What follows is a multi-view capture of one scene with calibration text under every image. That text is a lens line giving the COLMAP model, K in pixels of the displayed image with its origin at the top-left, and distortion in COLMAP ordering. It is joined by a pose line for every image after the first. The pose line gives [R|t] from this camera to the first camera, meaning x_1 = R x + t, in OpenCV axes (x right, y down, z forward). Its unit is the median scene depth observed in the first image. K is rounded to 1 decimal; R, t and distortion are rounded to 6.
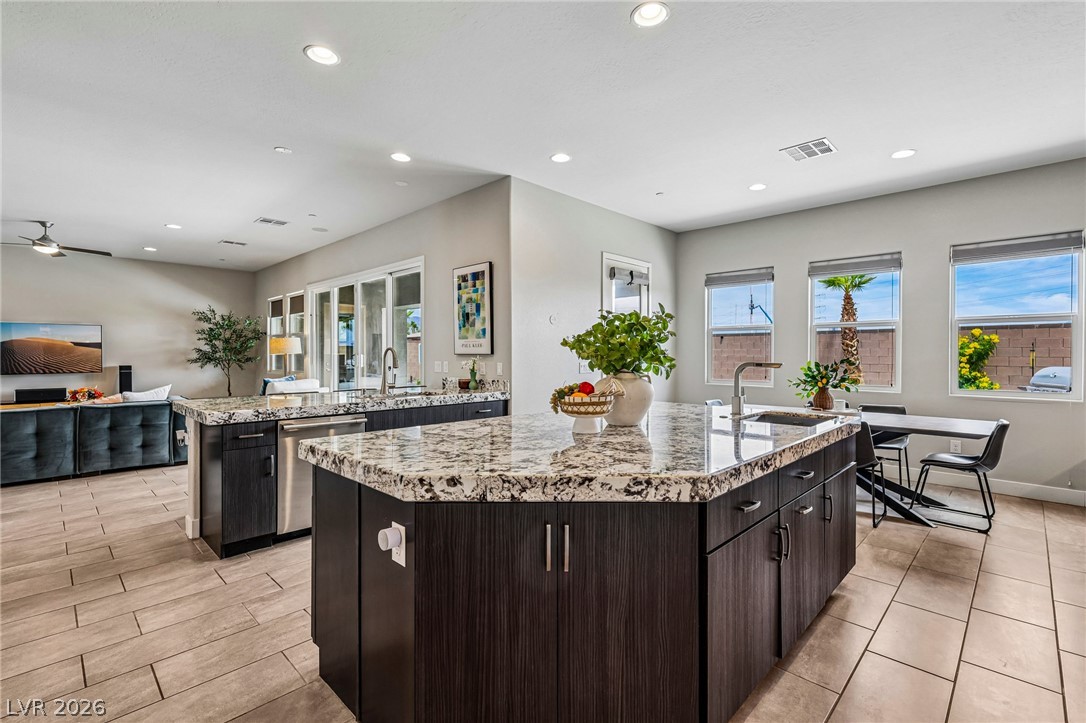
lens RADIAL K [[484.3, 0, 536.1], [0, 484.3, 353.3], [0, 0, 1]] dist [0.002158, 0.000584]
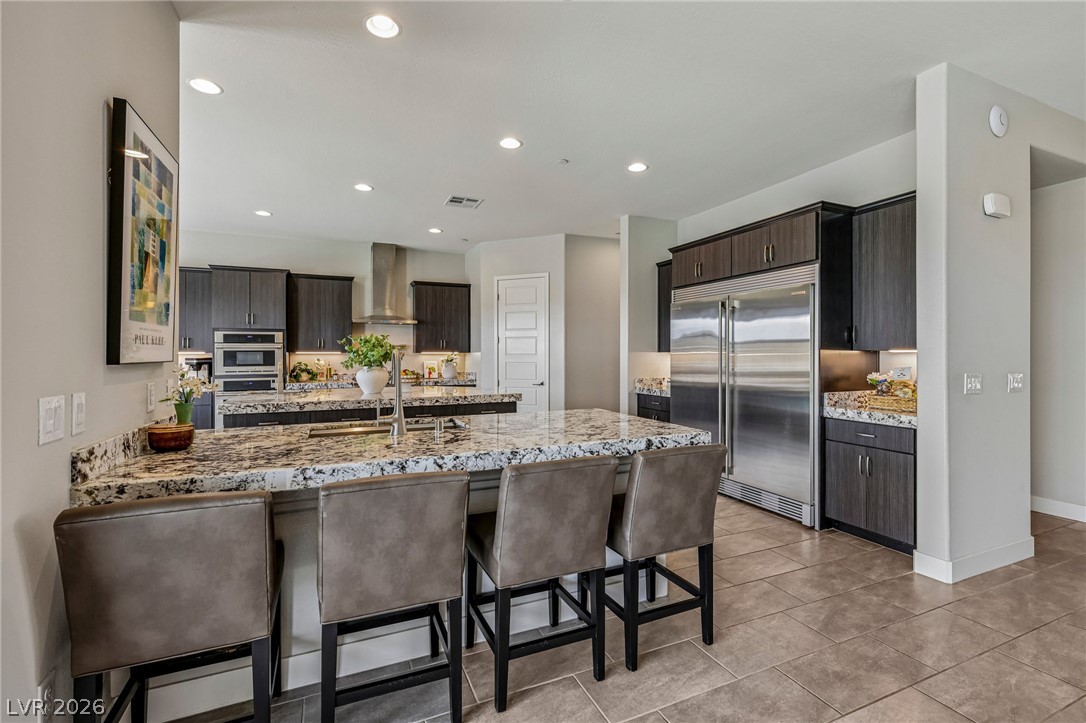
lens RADIAL K [[484.3, 0, 545.4], [0, 484.3, 356.1], [0, 0, 1]] dist [0.002158, 0.000584]
pose [[-0.932022, -0.000957, 0.362401, -0.765823], [-0.000870, 1.000000, 0.000406, -0.005875], [-0.362401, 0.000063, -0.932022, 1.672912]]
